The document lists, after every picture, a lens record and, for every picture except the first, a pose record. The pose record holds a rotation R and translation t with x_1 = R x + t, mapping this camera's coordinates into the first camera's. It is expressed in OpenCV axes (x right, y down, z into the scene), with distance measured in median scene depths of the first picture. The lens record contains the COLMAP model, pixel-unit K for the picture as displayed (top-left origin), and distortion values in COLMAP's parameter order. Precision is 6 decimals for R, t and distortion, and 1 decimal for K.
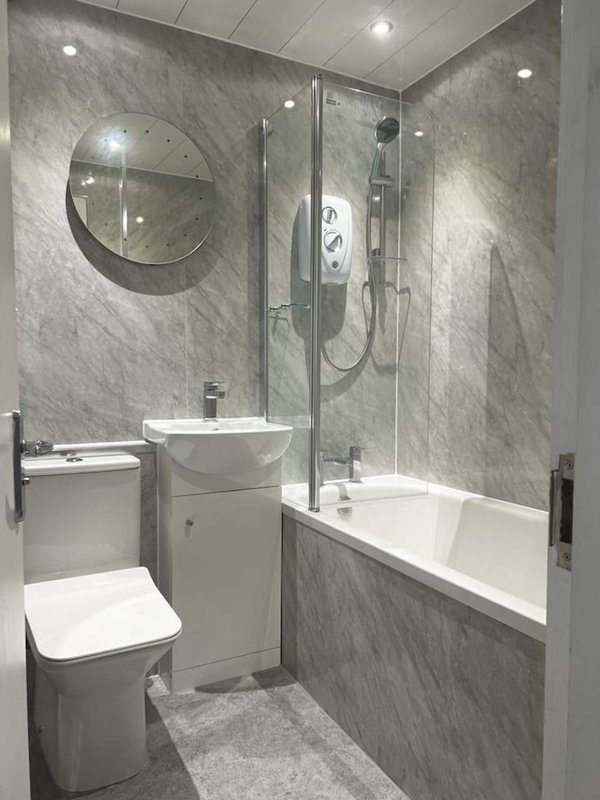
lens RADIAL K [[607.4, 0, 294.9], [0, 607.4, 407.1], [0, 0, 1]] dist [0.033376, -0.023664]
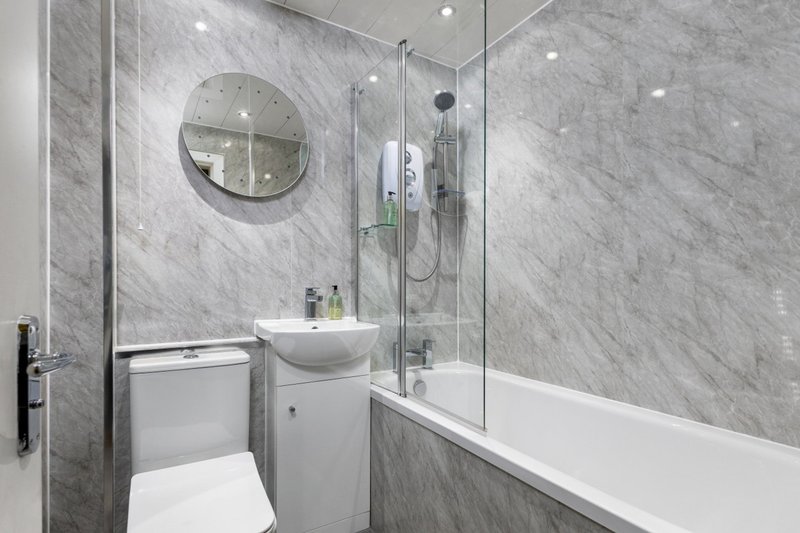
lens RADIAL K [[402.9, 0, 388.5], [0, 402.9, 284.3], [0, 0, 1]] dist [0.011316, -0.001563]
pose [[0.999039, -0.002859, 0.043731, -0.020859], [0.005307, 0.998418, -0.055975, -0.003042], [-0.043502, 0.056154, 0.997474, 0.196092]]
